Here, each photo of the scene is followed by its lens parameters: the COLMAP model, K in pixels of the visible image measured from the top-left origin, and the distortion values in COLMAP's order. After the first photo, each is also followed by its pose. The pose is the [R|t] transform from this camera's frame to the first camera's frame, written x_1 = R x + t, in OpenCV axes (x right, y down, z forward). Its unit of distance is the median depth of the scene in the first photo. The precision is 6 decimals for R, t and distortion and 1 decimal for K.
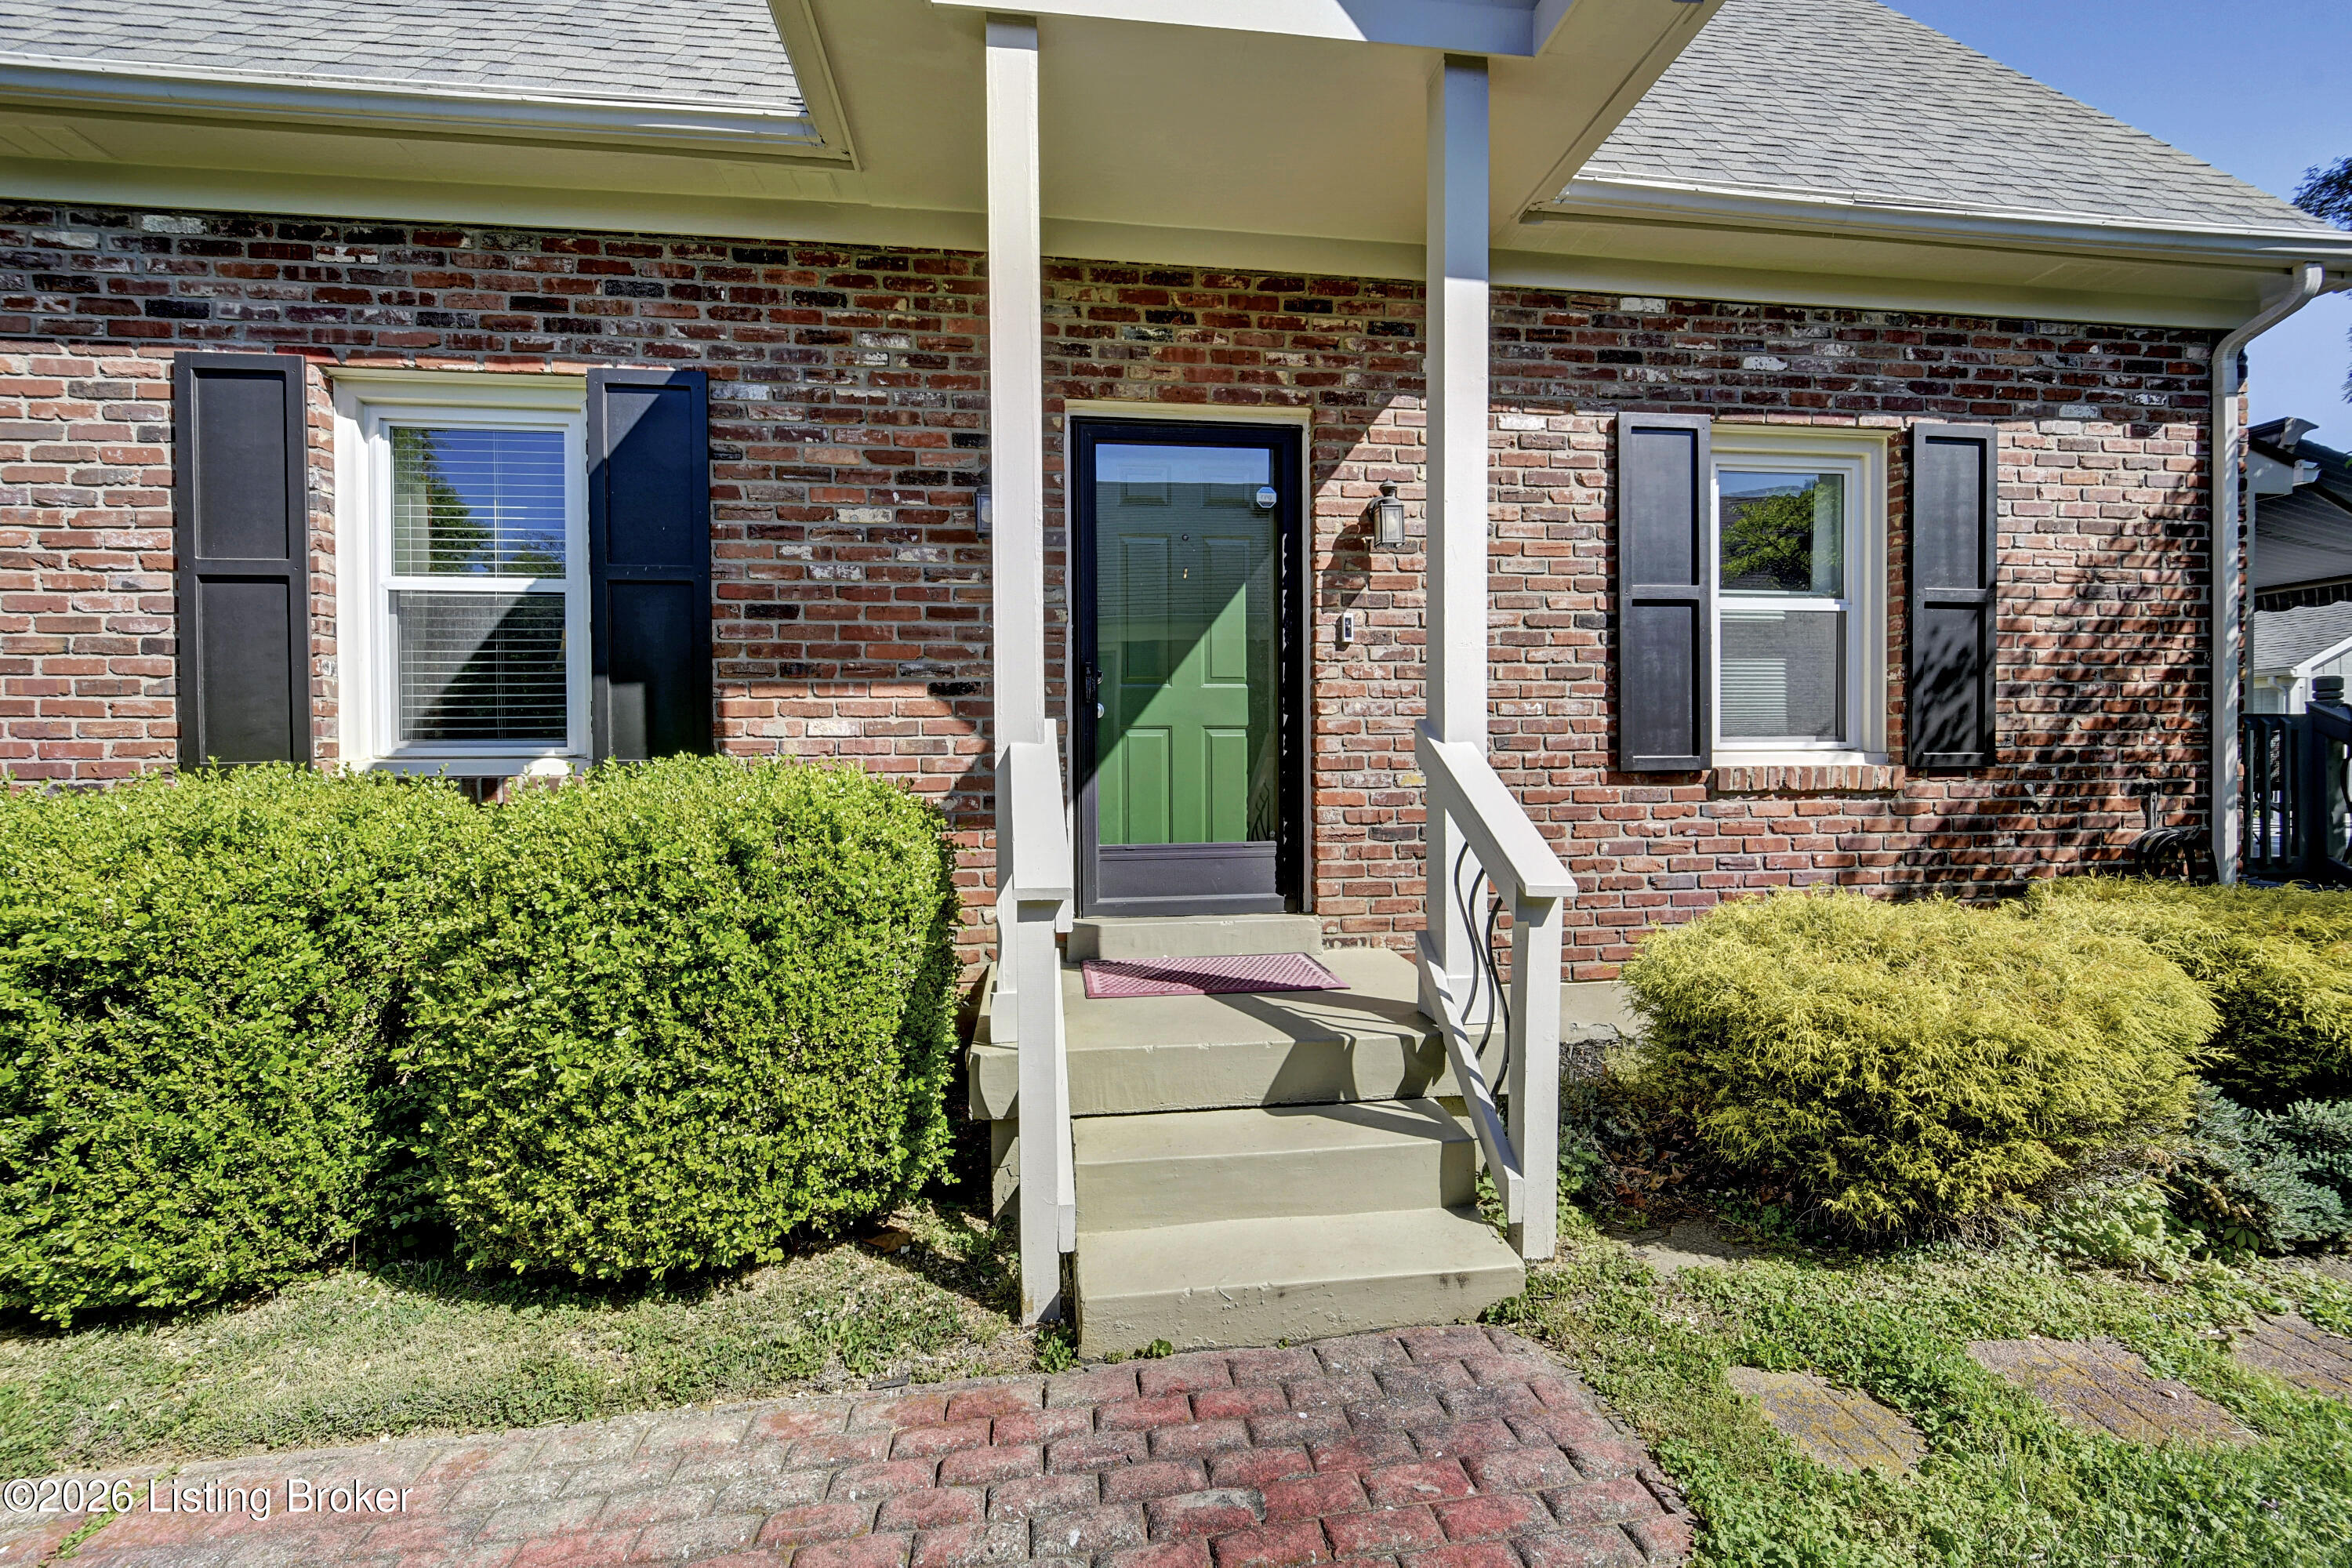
lens RADIAL K [[973.4, 0, 1177.0], [0, 973.4, 749.3], [0, 0, 1]] dist [-0.002234, -0.000873]
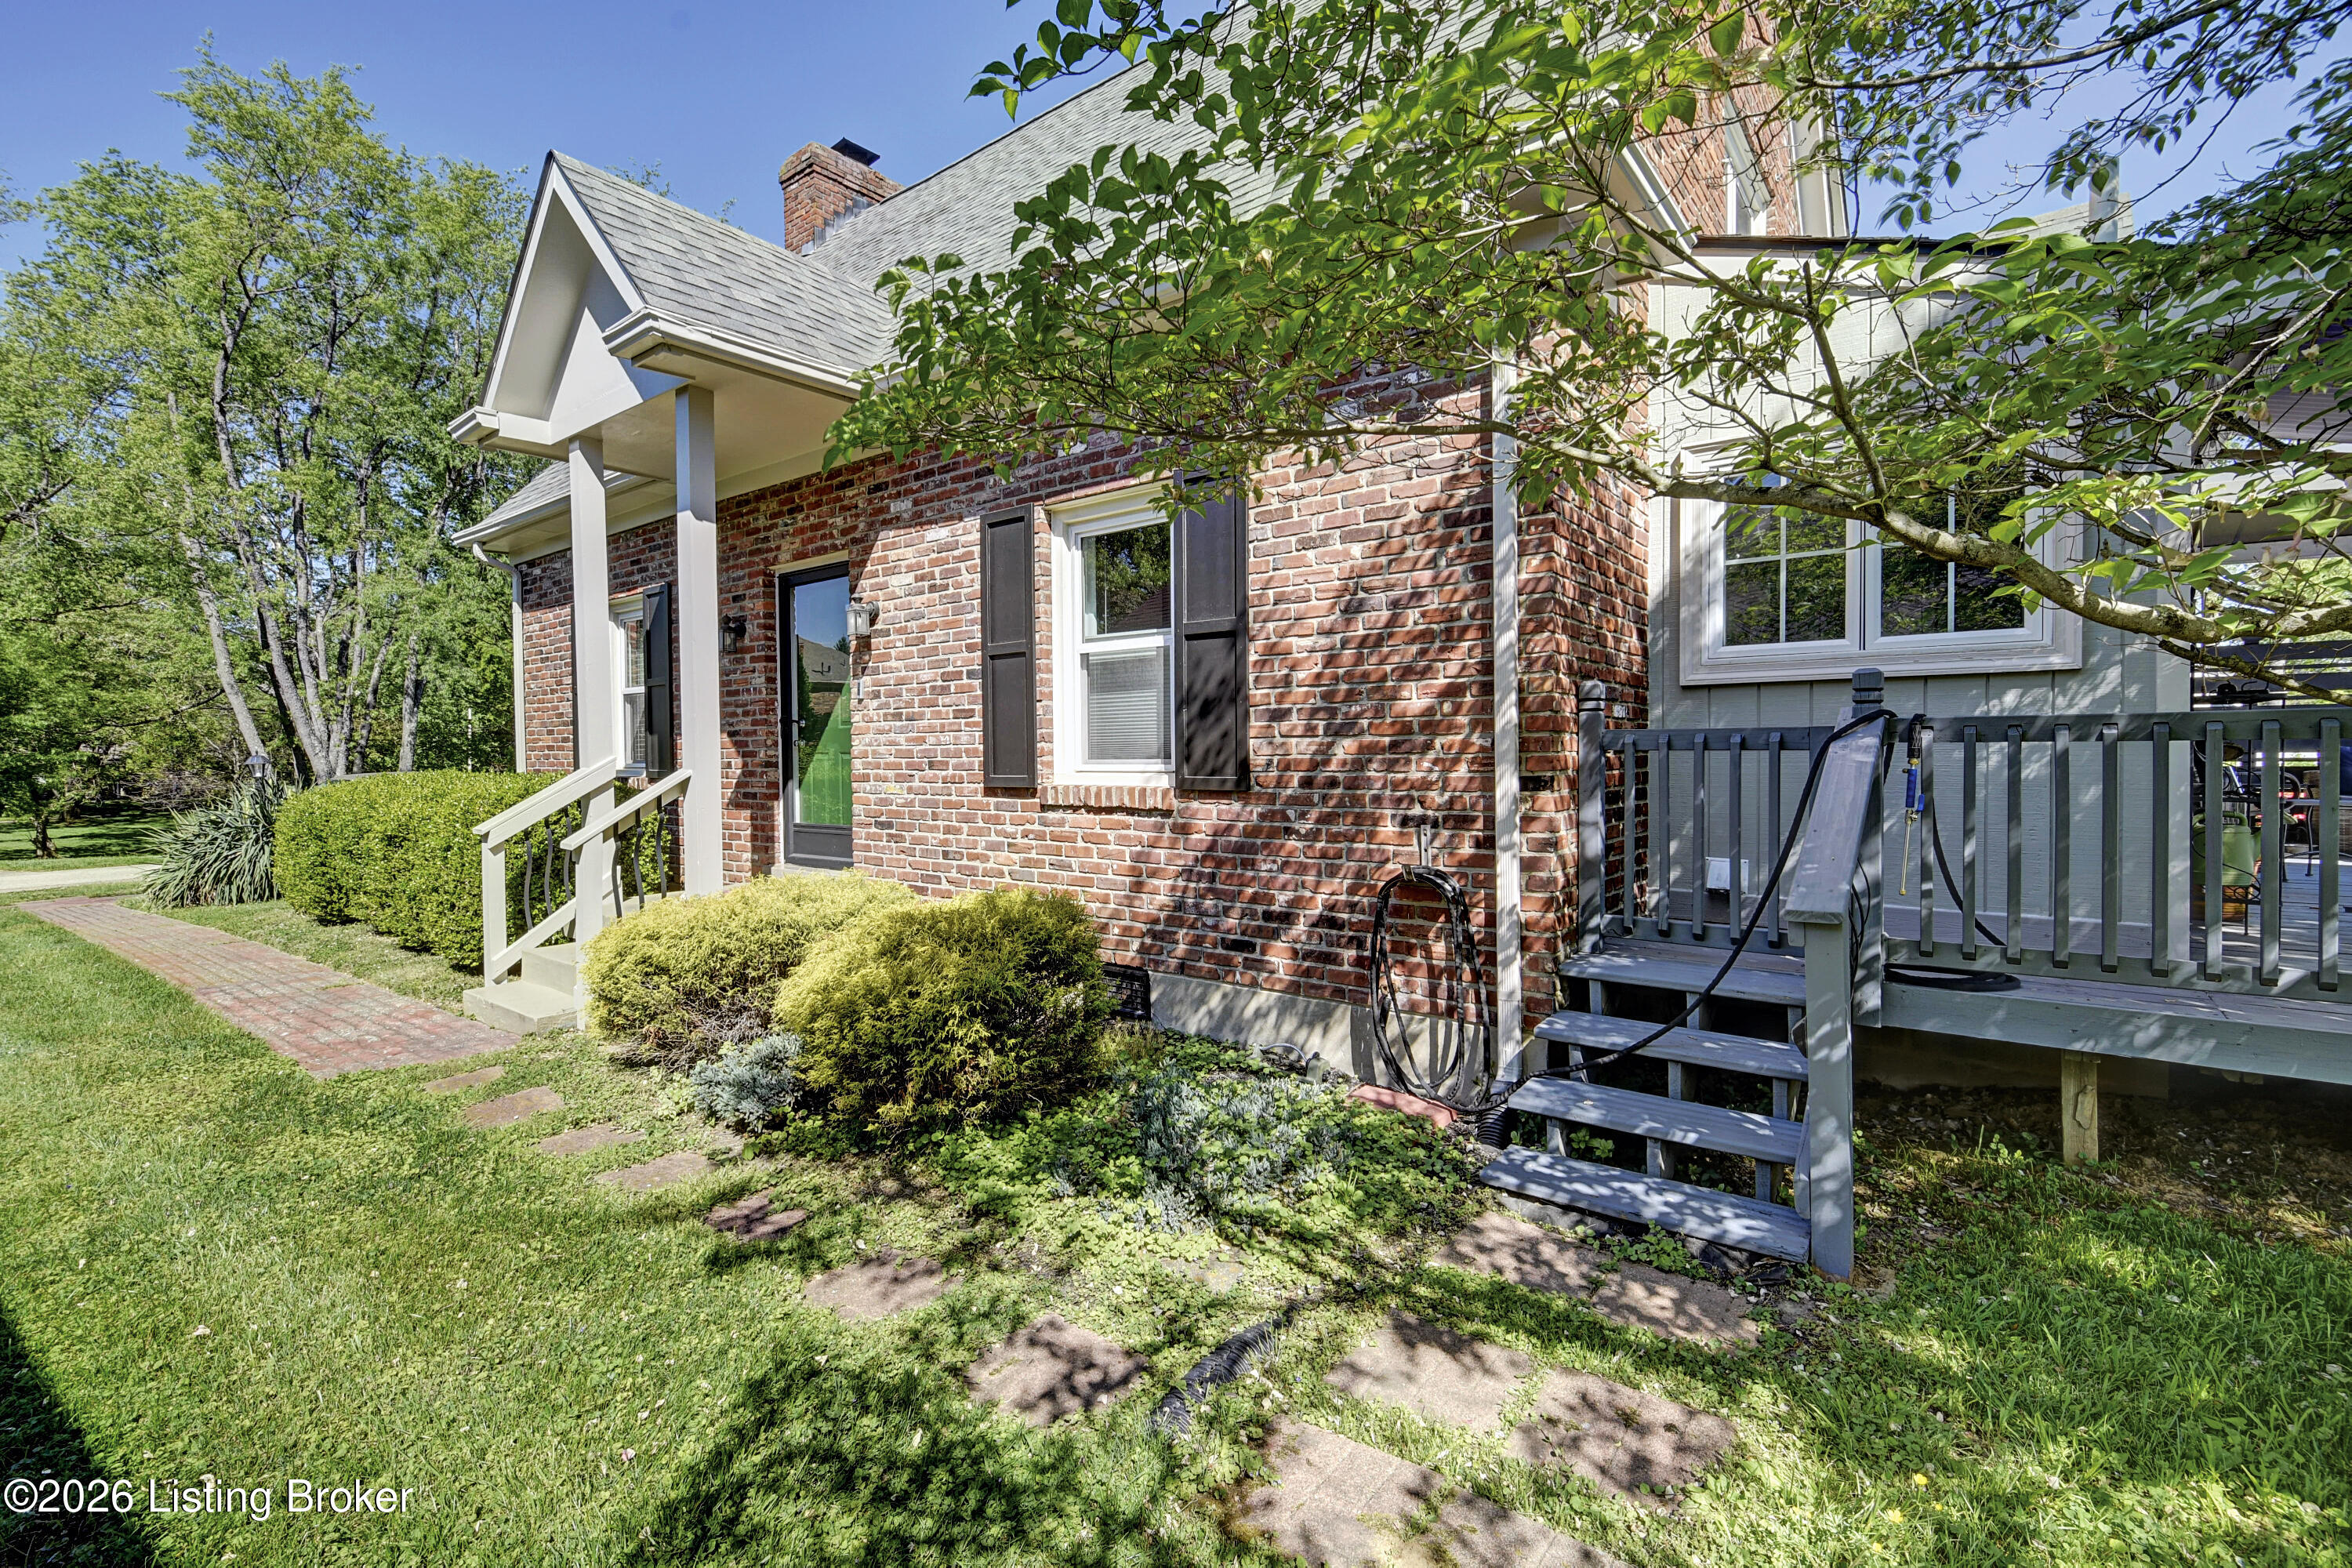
lens RADIAL K [[1025.0, 0, 1180.2], [0, 1025.0, 784.0], [0, 0, 1]] dist [0.000387, -0.002490]
pose [[0.704816, 0.019747, -0.709116, 1.557633], [-0.010348, 0.999792, 0.017556, -0.007473], [0.709315, -0.005035, 0.704874, 0.197613]]
